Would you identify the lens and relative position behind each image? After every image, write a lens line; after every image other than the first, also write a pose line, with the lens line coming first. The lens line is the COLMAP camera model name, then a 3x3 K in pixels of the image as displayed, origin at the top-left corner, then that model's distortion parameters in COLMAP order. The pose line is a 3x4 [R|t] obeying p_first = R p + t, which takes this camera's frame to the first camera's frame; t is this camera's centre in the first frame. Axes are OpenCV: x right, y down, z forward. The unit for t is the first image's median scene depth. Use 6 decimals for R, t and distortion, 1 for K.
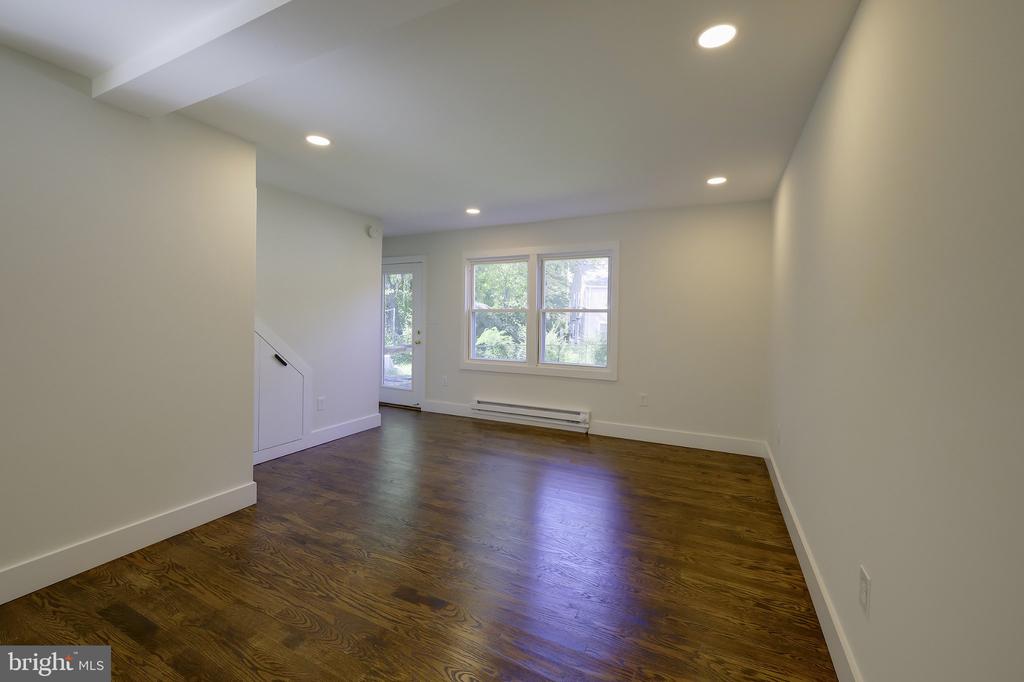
lens RADIAL K [[439.9, 0, 512.5], [0, 439.9, 319.3], [0, 0, 1]] dist [-0.000395, 0.000032]
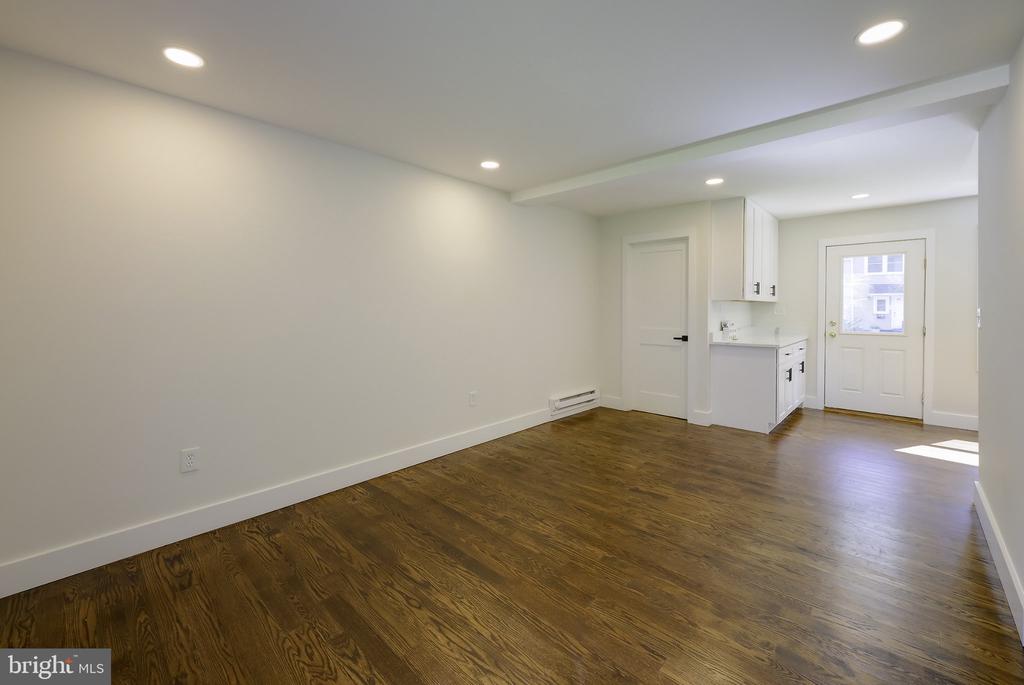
lens RADIAL K [[405.5, 0, 508.6], [0, 405.5, 313.8], [0, 0, 1]] dist [-0.003549, -0.000112]
pose [[-0.950737, -0.019088, 0.309411, -0.095484], [-0.013023, 0.999681, 0.021657, -0.004076], [-0.309726, 0.016561, -0.950682, 1.357099]]
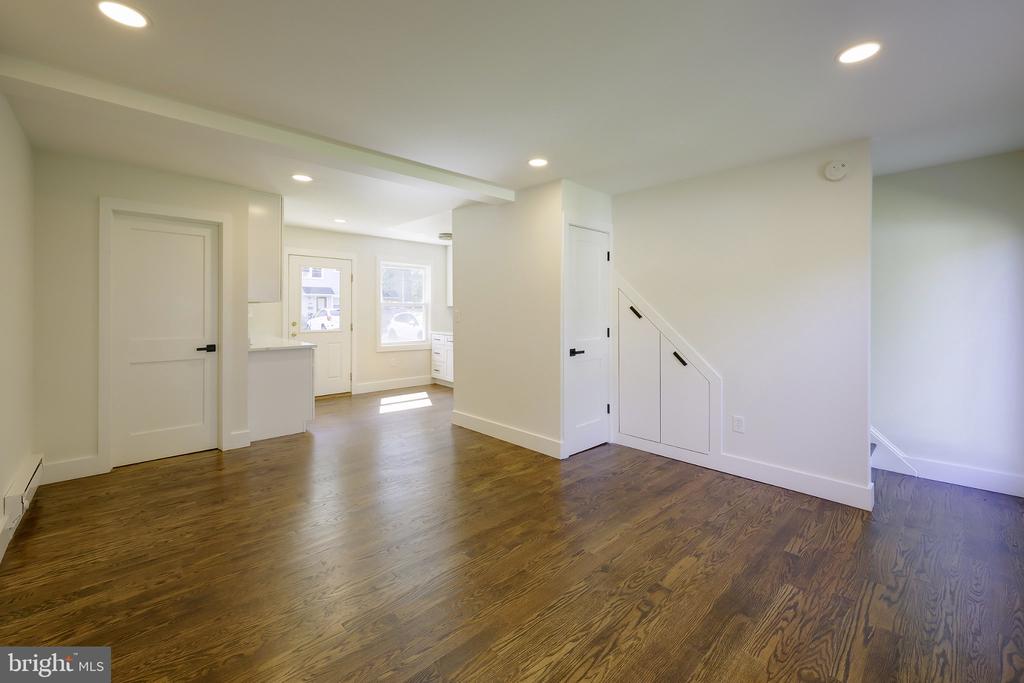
lens RADIAL K [[424.0, 0, 509.1], [0, 424.0, 308.5], [0, 0, 1]] dist [-0.001960, 0.000096]
pose [[-0.375175, -0.018136, -0.926777, 0.493554], [-0.009461, 0.999831, -0.015736, 0.003288], [0.926906, 0.002864, -0.375283, 1.064745]]
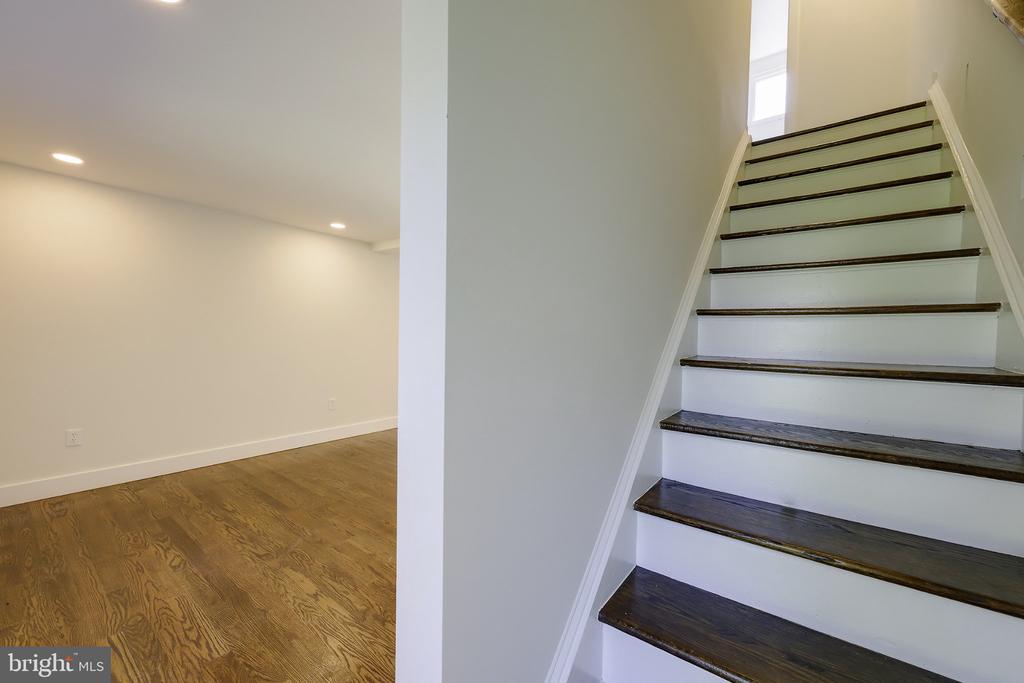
lens RADIAL K [[389.6, 0, 495.7], [0, 389.6, 340.6], [0, 0, 1]] dist [0.000555, -0.000110]
pose [[-0.974232, -0.036463, 0.222582, -0.498457], [-0.033353, 0.999287, 0.017719, -0.012617], [-0.223069, 0.009839, -0.974753, 1.531169]]
